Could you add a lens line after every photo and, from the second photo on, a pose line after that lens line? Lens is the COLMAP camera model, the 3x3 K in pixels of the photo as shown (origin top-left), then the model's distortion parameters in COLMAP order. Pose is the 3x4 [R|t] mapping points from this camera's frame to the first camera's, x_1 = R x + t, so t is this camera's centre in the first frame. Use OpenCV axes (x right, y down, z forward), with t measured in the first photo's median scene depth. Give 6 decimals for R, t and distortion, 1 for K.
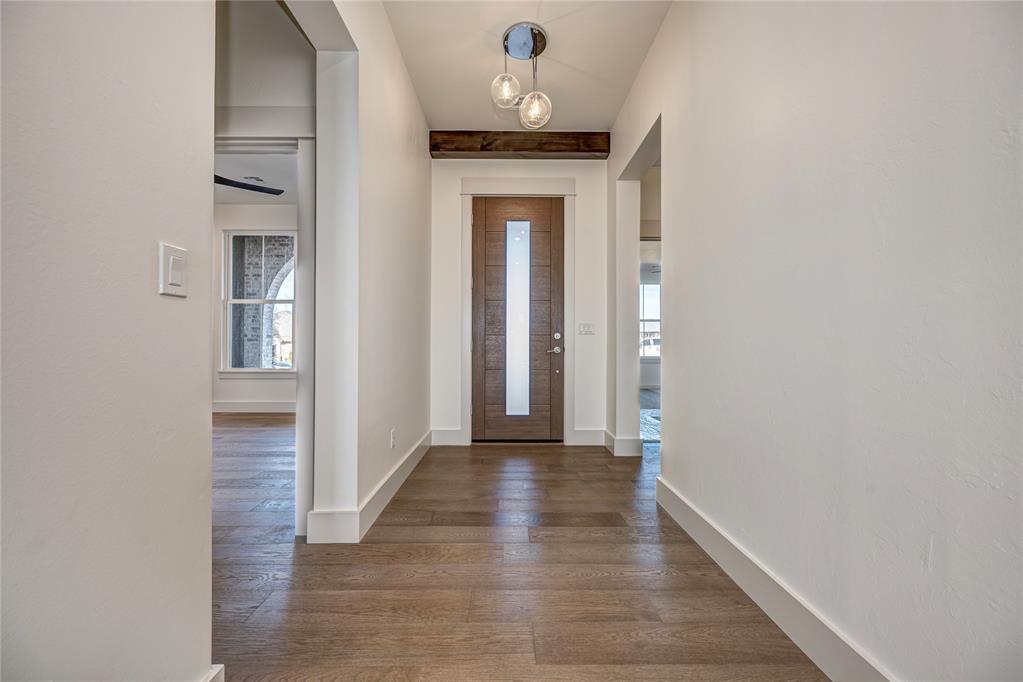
lens RADIAL K [[404.6, 0, 509.6], [0, 404.6, 343.3], [0, 0, 1]] dist [0.005932, -0.001672]
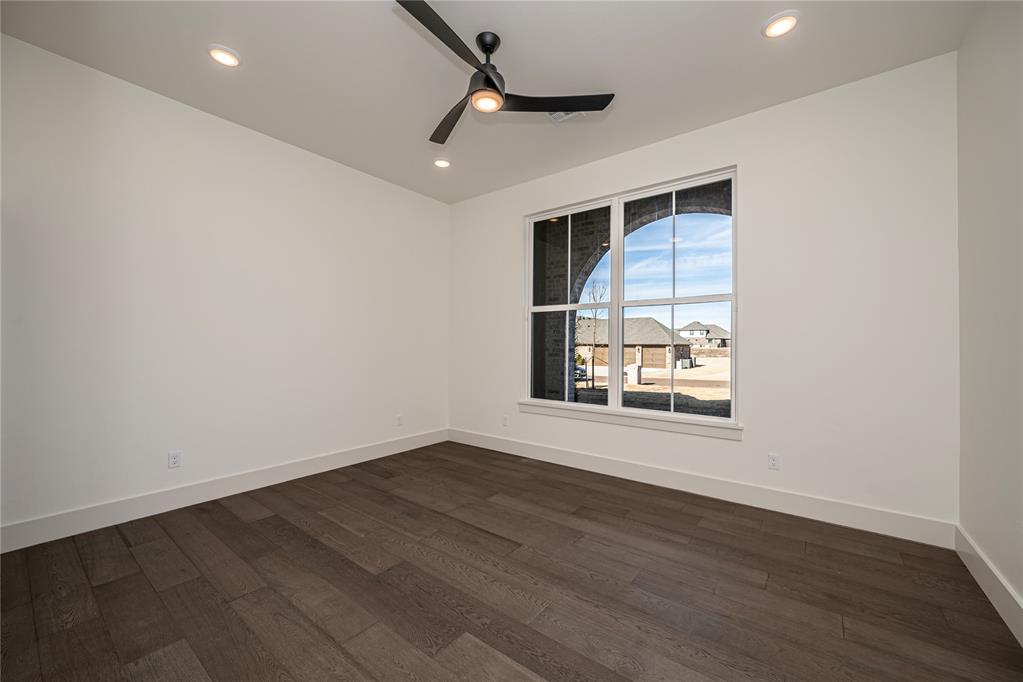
lens RADIAL K [[404.6, 0, 510.1], [0, 404.6, 343.2], [0, 0, 1]] dist [0.005932, -0.001672]
pose [[0.789390, -0.003580, -0.613882, -0.198618], [0.001103, 0.999990, -0.004414, -0.028487], [0.613891, 0.002807, 0.789386, 0.294247]]
